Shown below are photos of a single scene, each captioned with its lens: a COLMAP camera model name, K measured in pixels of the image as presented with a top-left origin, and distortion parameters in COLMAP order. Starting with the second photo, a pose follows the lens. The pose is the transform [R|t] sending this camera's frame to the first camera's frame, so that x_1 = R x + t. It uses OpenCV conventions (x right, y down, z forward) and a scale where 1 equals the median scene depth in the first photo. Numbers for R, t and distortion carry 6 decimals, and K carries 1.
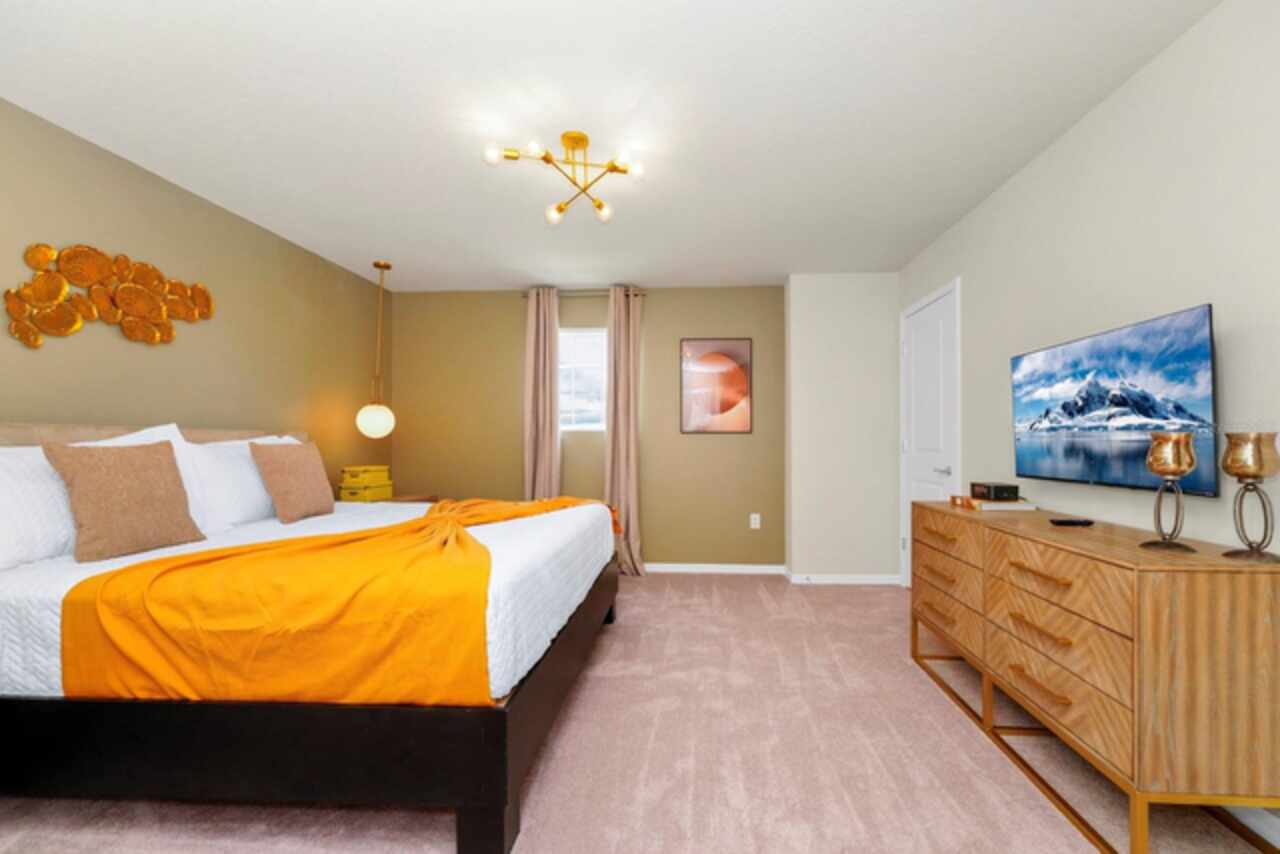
lens RADIAL K [[517.7, 0, 640.0], [0, 517.7, 427.0], [0, 0, 1]] dist [-0.001165, -0.000262]
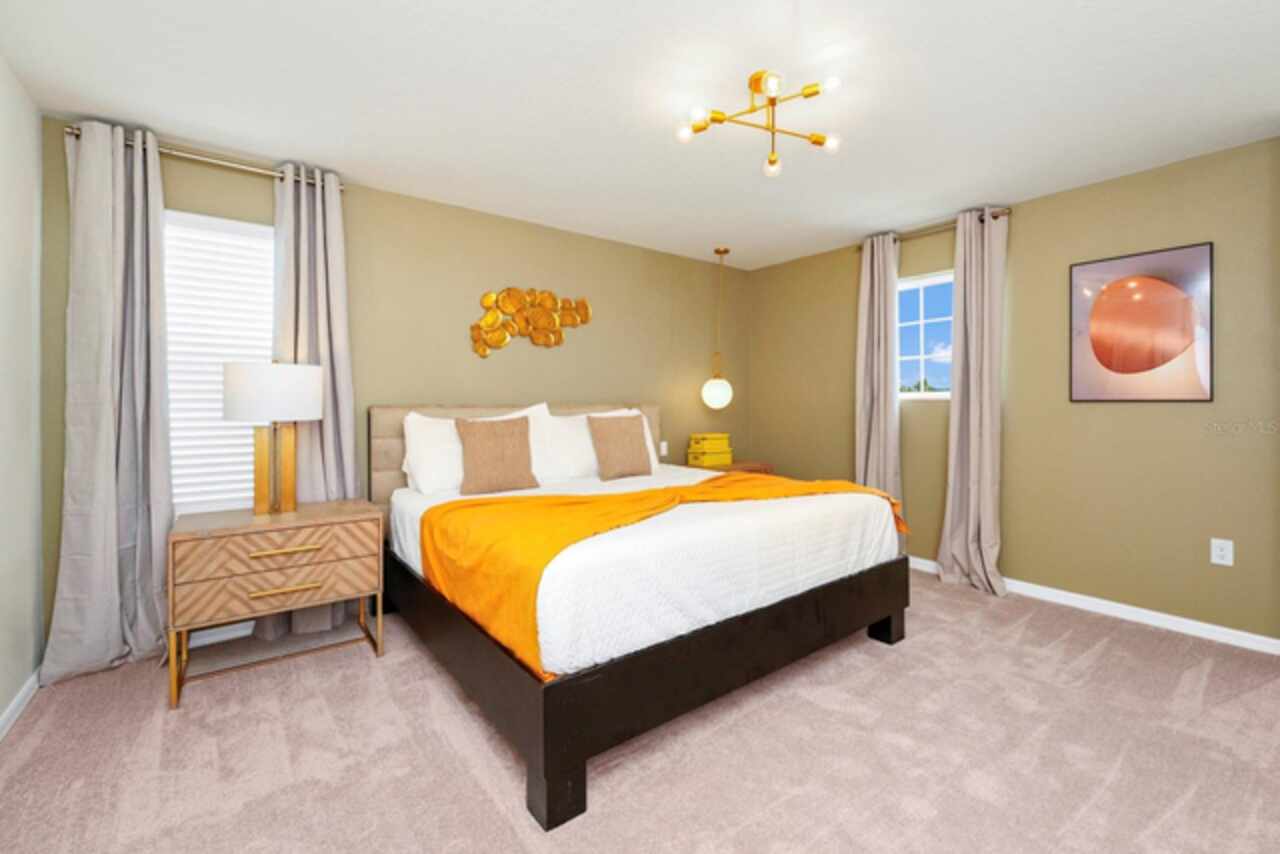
lens RADIAL K [[520.7, 0, 641.1], [0, 520.7, 396.3], [0, 0, 1]] dist [-0.000117, -0.000272]
pose [[0.695721, -0.015730, -0.718140, 0.245894], [0.024820, 0.999690, 0.002148, -0.016464], [0.717884, -0.019319, 0.695895, 0.154736]]
